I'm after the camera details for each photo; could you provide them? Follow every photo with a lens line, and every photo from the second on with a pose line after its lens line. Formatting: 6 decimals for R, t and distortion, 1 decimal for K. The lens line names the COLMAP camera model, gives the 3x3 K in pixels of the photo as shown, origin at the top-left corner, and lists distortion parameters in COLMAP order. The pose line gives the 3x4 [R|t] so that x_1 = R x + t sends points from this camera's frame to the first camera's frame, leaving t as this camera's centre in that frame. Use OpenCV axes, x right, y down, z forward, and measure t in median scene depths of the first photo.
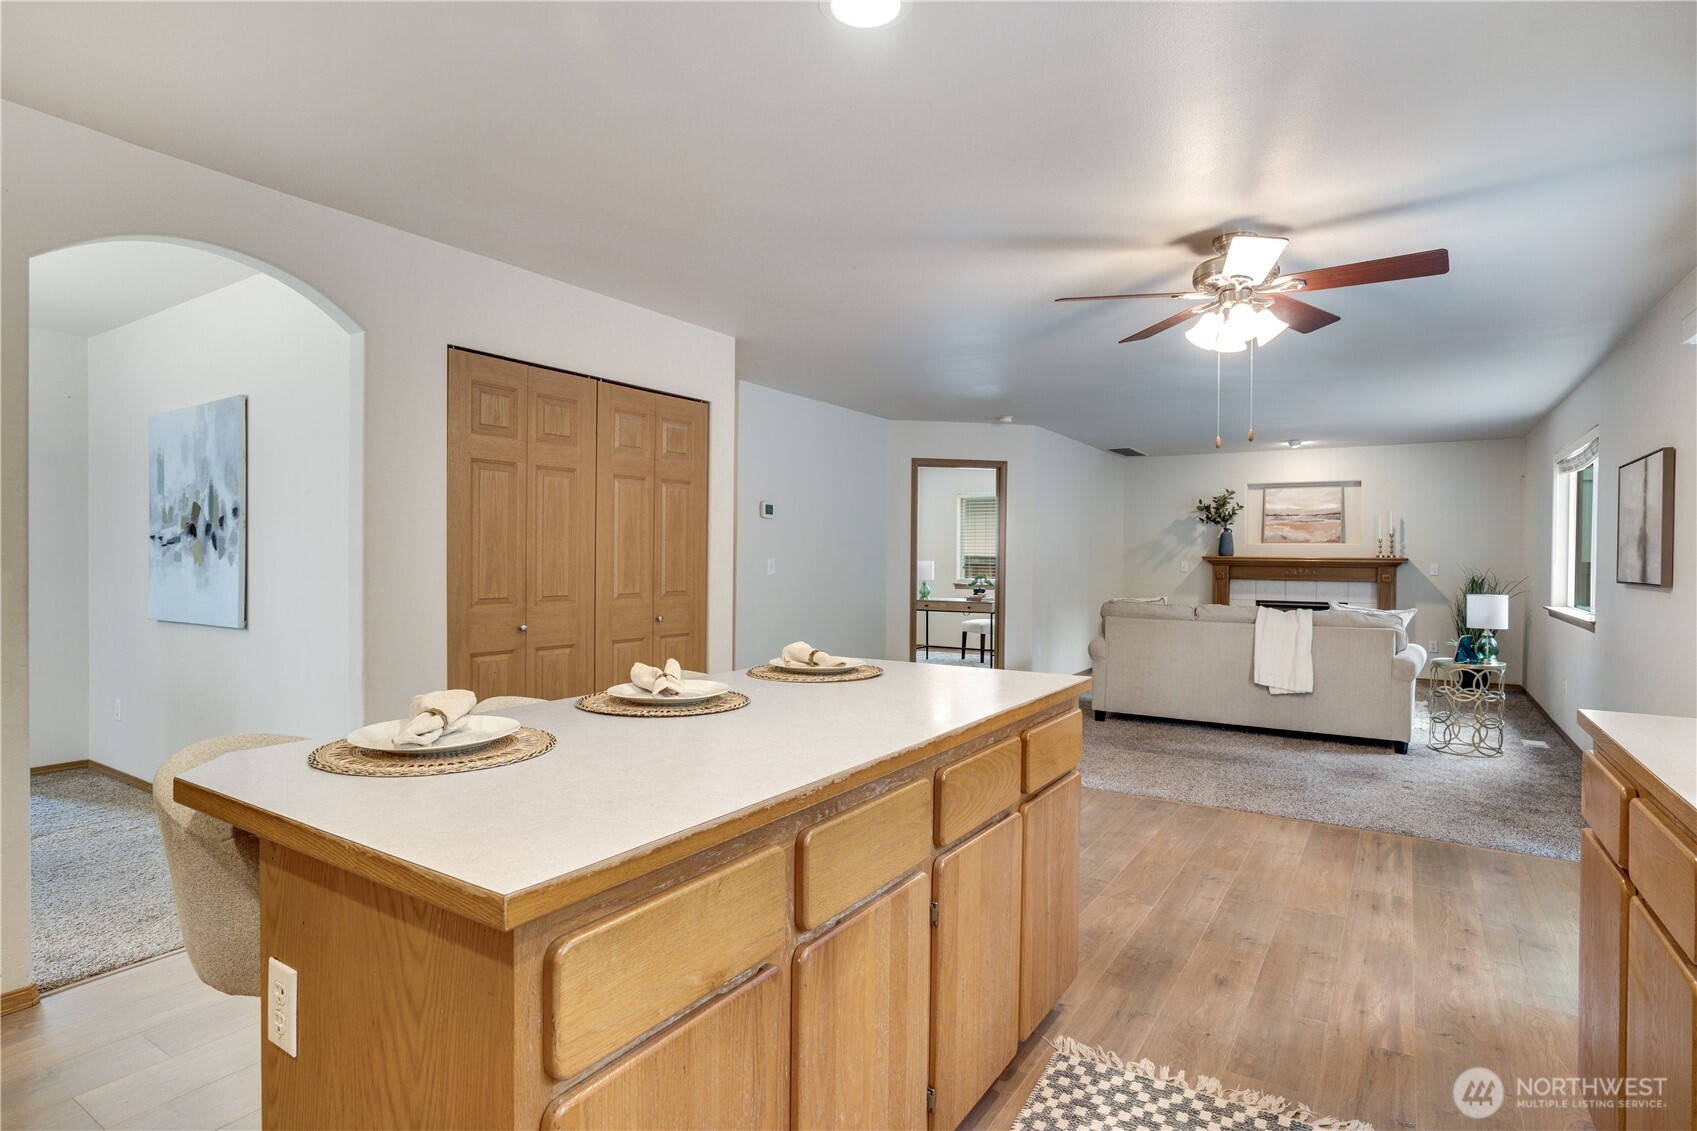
lens RADIAL K [[872.9, 0, 841.8], [0, 872.9, 567.2], [0, 0, 1]] dist [-0.021526, 0.001129]
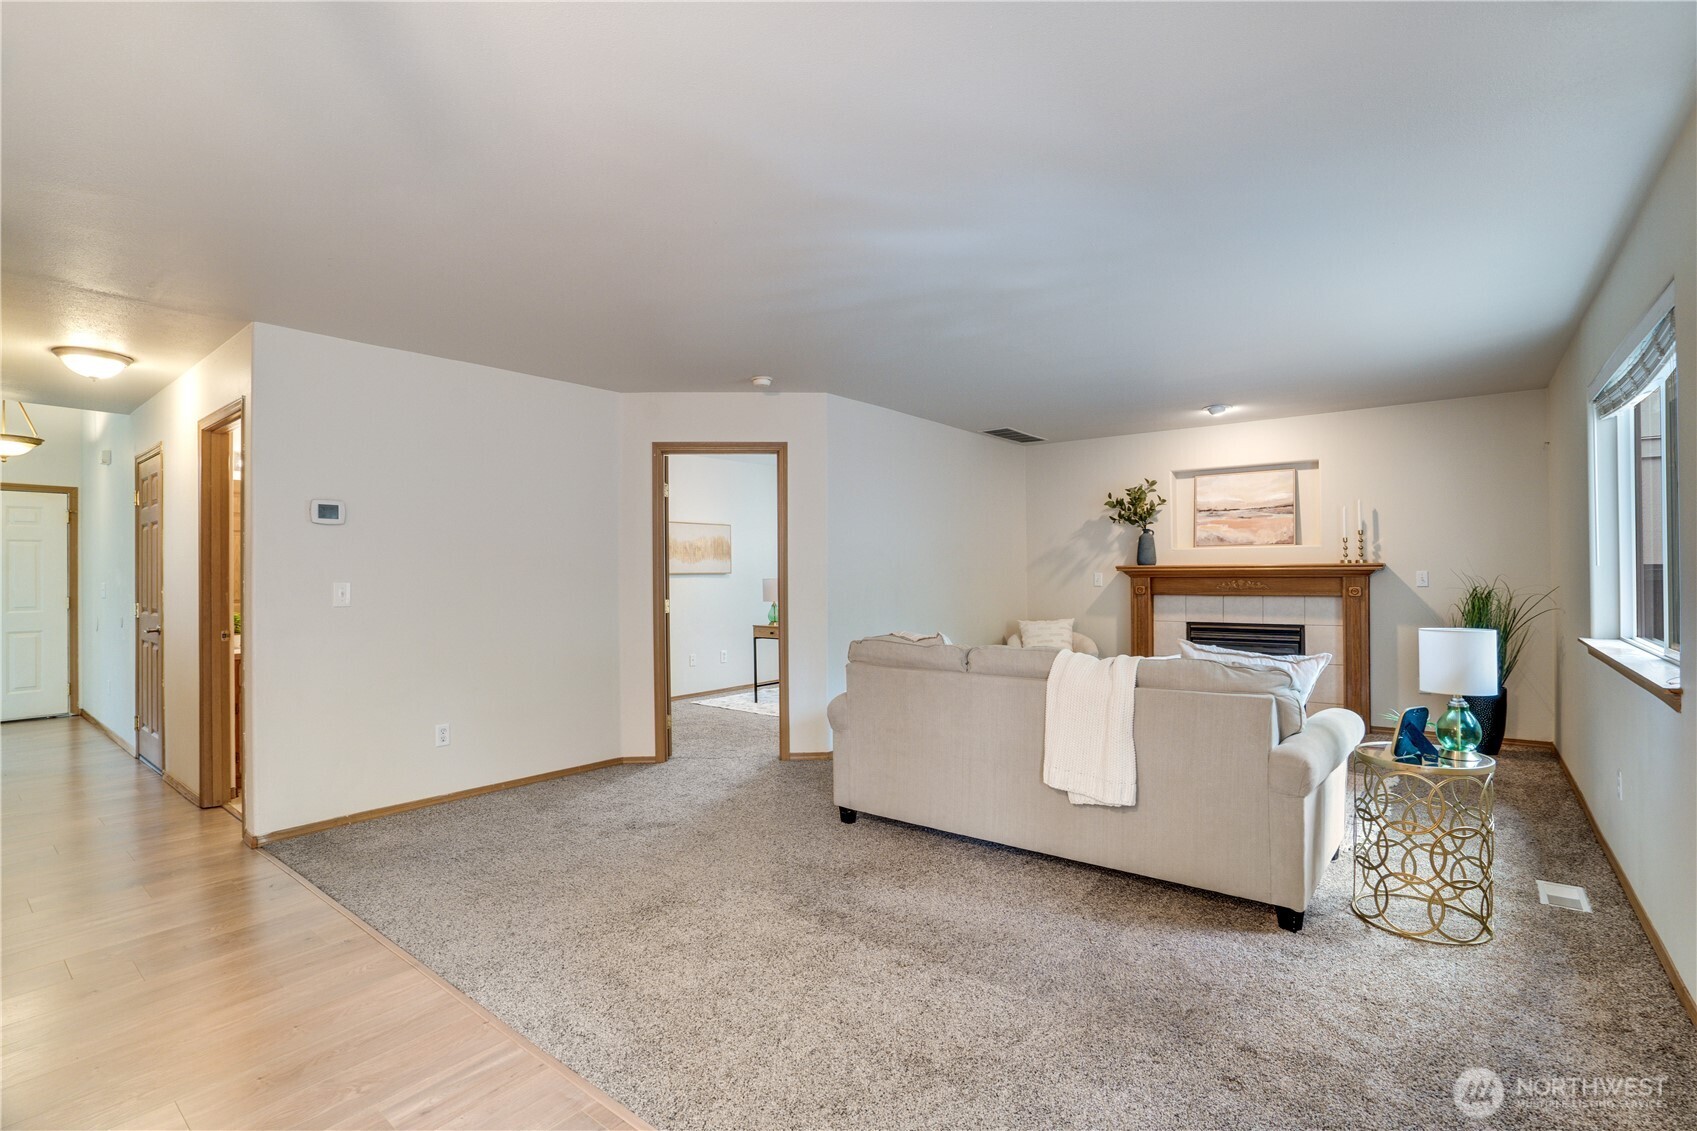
lens RADIAL K [[779.6, 0, 849.4], [0, 779.6, 565.7], [0, 0, 1]] dist [-0.033663, 0.004347]
pose [[0.995202, -0.019942, -0.095792, 0.257847], [0.017962, 0.999608, -0.021485, -0.002351], [0.096183, 0.019661, 0.995169, 0.302582]]
